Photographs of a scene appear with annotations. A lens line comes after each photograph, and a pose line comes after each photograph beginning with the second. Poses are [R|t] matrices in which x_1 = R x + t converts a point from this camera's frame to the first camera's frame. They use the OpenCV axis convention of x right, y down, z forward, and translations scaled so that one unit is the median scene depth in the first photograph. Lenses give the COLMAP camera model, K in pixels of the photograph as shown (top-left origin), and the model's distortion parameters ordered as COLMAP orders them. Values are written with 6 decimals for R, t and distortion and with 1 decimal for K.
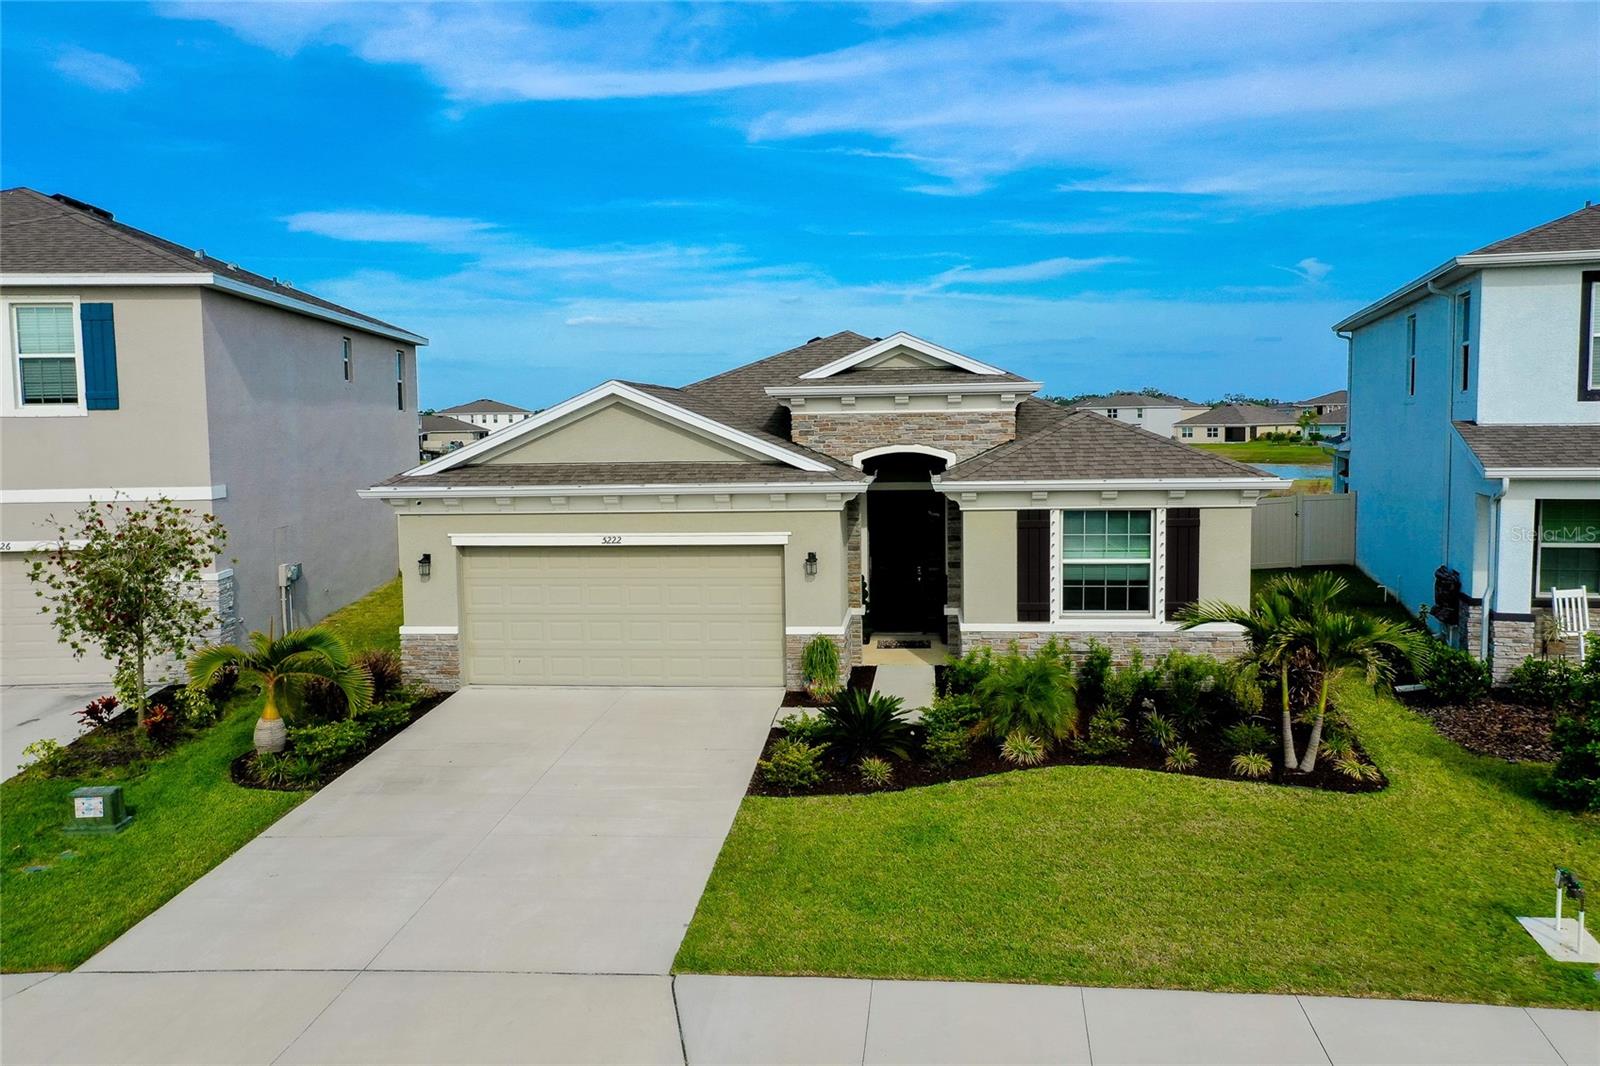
lens RADIAL K [[1261.3, 0, 802.0], [0, 1261.3, 535.5], [0, 0, 1]] dist [-0.000212, 0.000795]
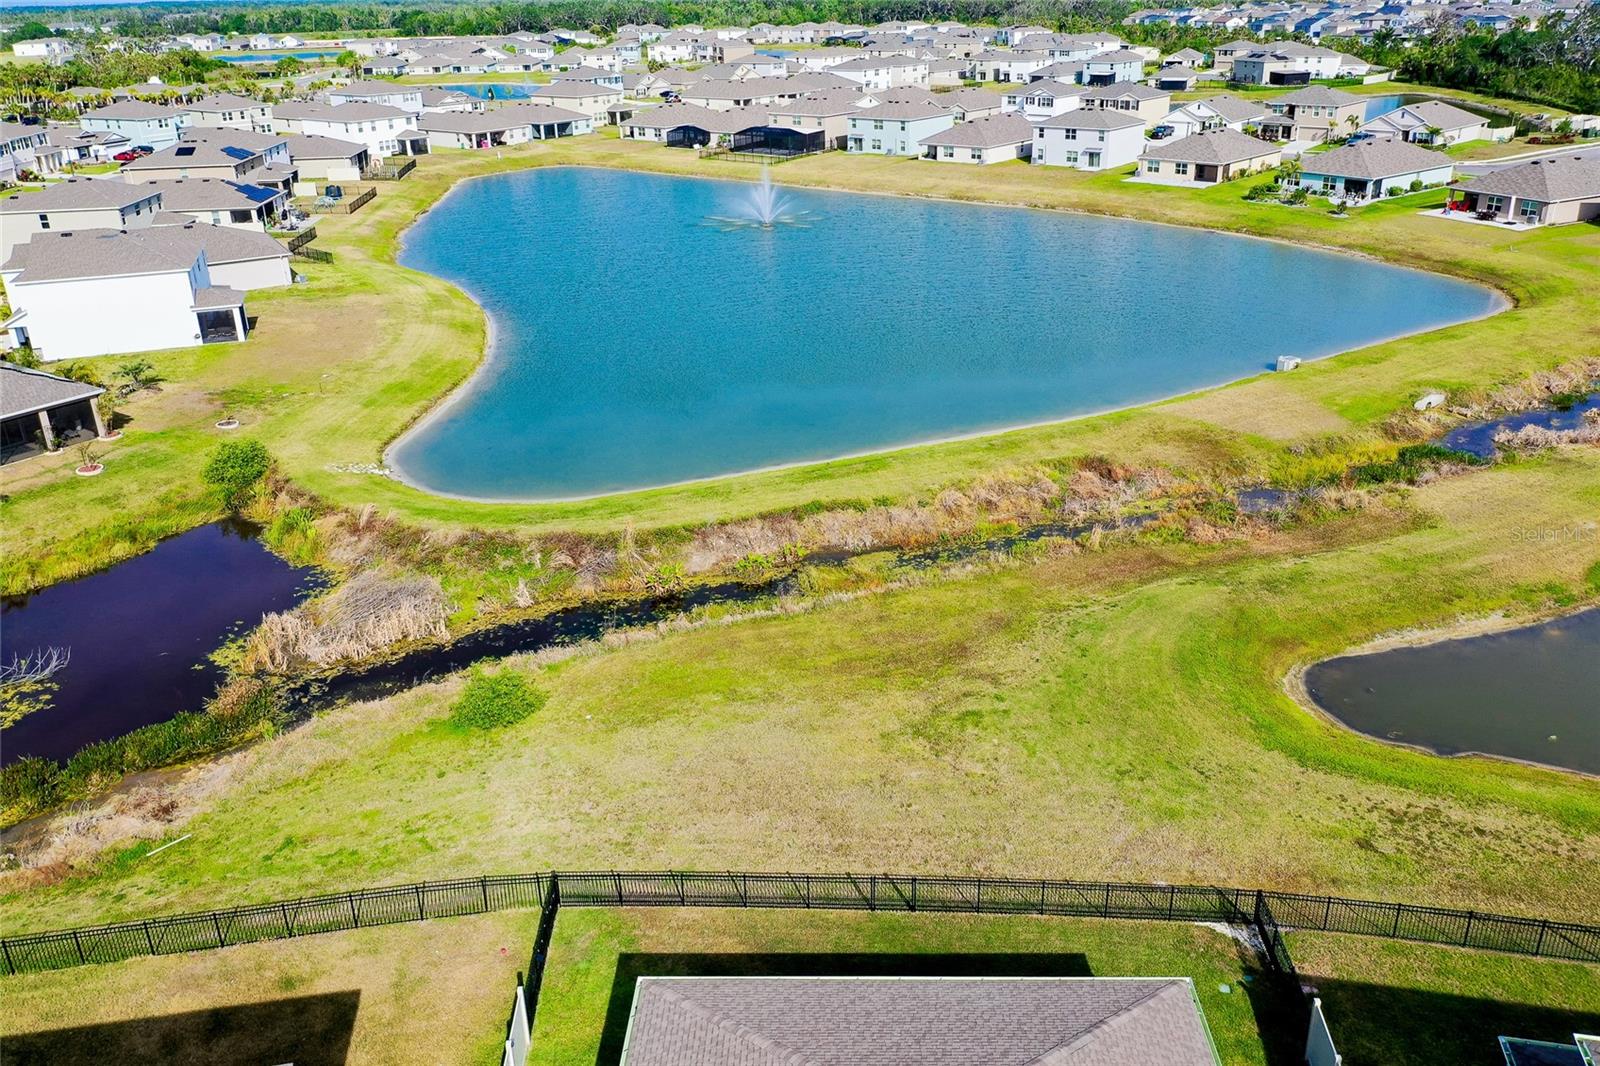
lens RADIAL K [[1253.6, 0, 807.7], [0, 1253.6, 533.5], [0, 0, 1]] dist [-0.000944, 0.001754]
pose [[0.997274, -0.040877, 0.061429, -0.087490], [0.019245, 0.947809, 0.318256, -1.245621], [-0.071233, -0.316206, 0.946012, 0.824233]]
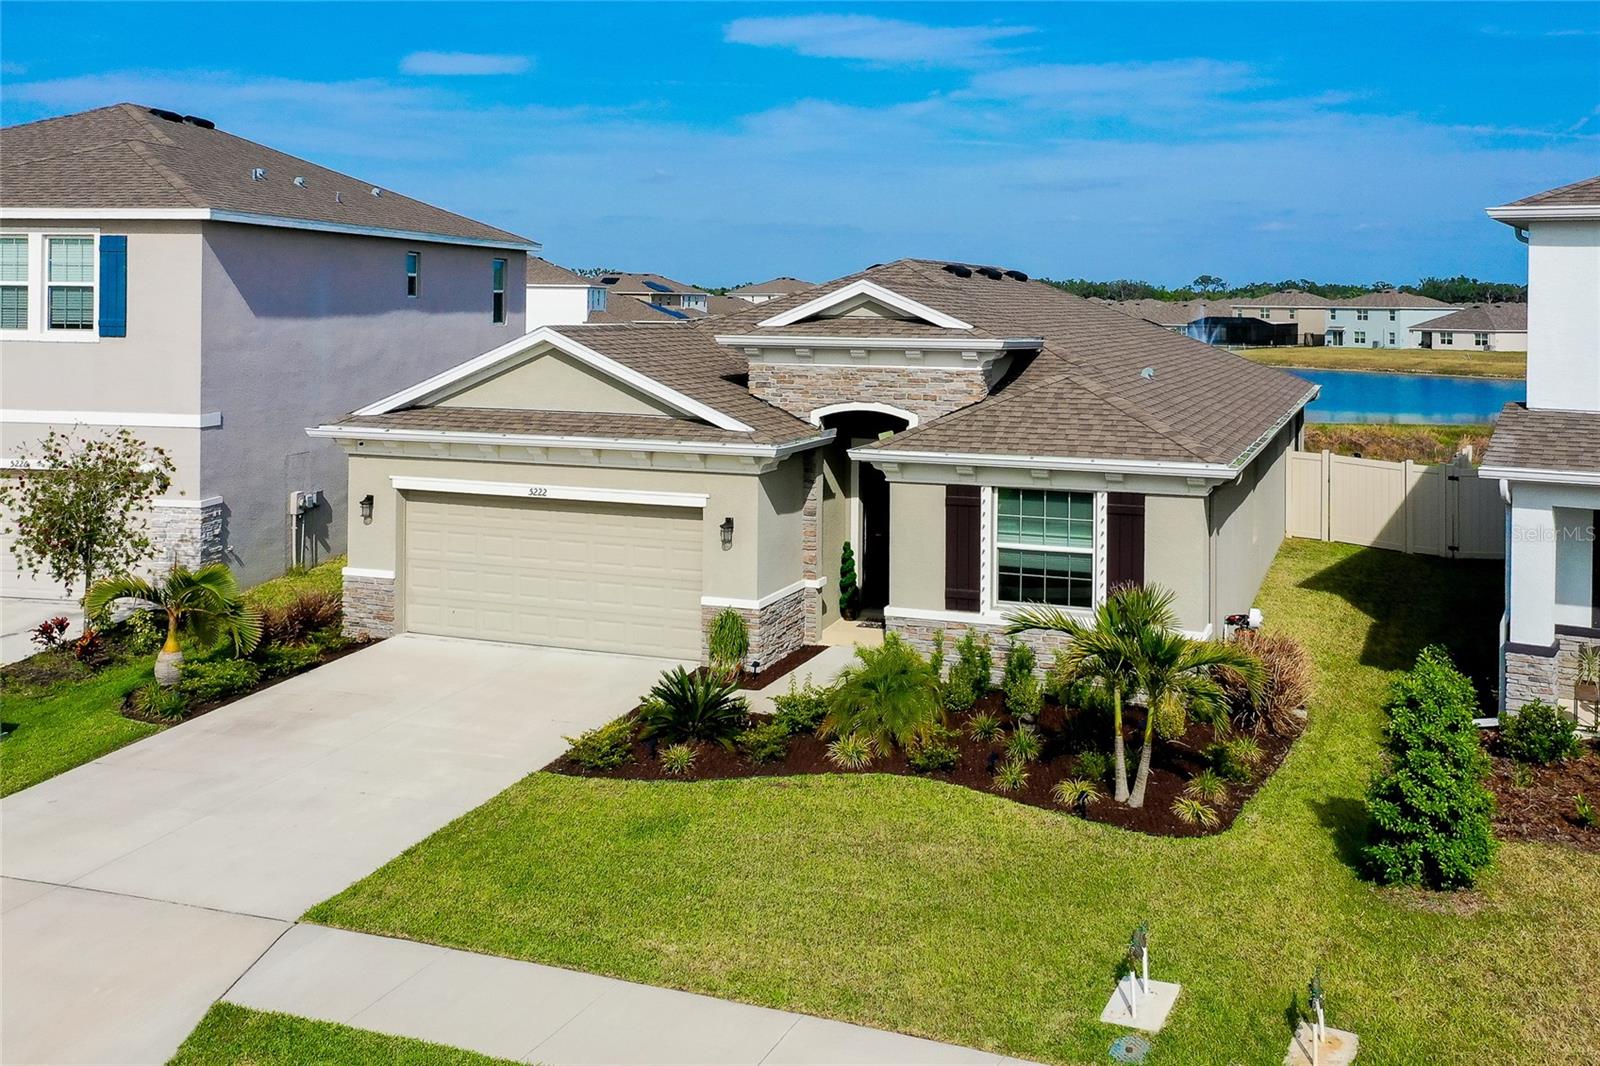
lens RADIAL K [[1612.8, 0, 805.5], [0, 1612.8, 258.0], [0, 0, 1]] dist [0.005154, -0.013064]
pose [[0.967521, 0.020256, -0.251978, 0.361633], [-0.049669, 0.992587, -0.110921, -0.048123], [0.247863, 0.119834, 0.961355, -0.160956]]
